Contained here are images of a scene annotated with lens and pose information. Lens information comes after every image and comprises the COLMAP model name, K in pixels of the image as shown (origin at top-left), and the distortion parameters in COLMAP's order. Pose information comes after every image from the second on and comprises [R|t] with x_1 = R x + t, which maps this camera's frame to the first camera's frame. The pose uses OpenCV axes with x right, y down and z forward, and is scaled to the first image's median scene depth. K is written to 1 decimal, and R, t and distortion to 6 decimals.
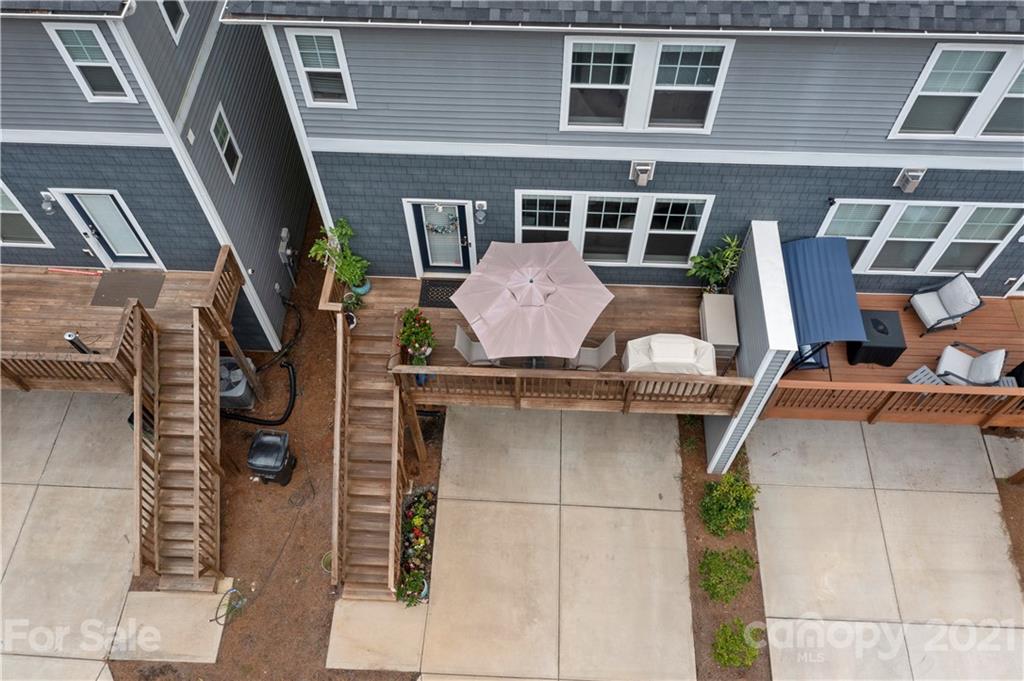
lens RADIAL K [[814.3, 0, 514.9], [0, 814.3, 341.0], [0, 0, 1]] dist [-0.001680, 0.011757]
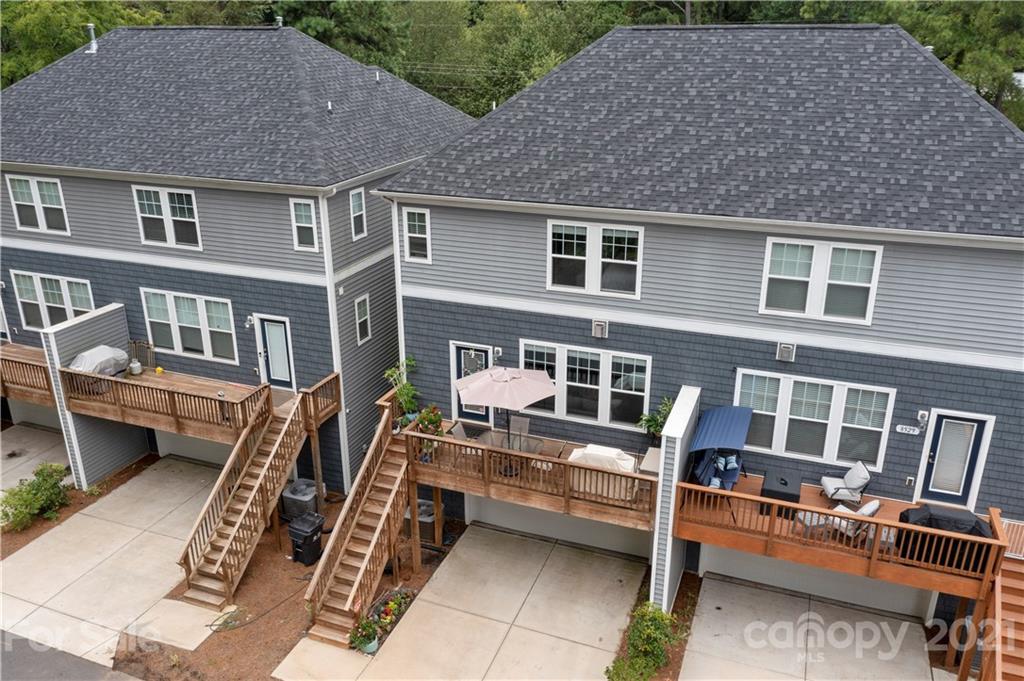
lens RADIAL K [[814.3, 0, 514.2], [0, 814.3, 340.7], [0, 0, 1]] dist [-0.001680, 0.011757]
pose [[0.949226, 0.116880, -0.292077, 0.401817], [-0.270633, 0.776743, -0.568707, 0.628665], [0.160399, 0.618877, 0.768936, -0.139817]]
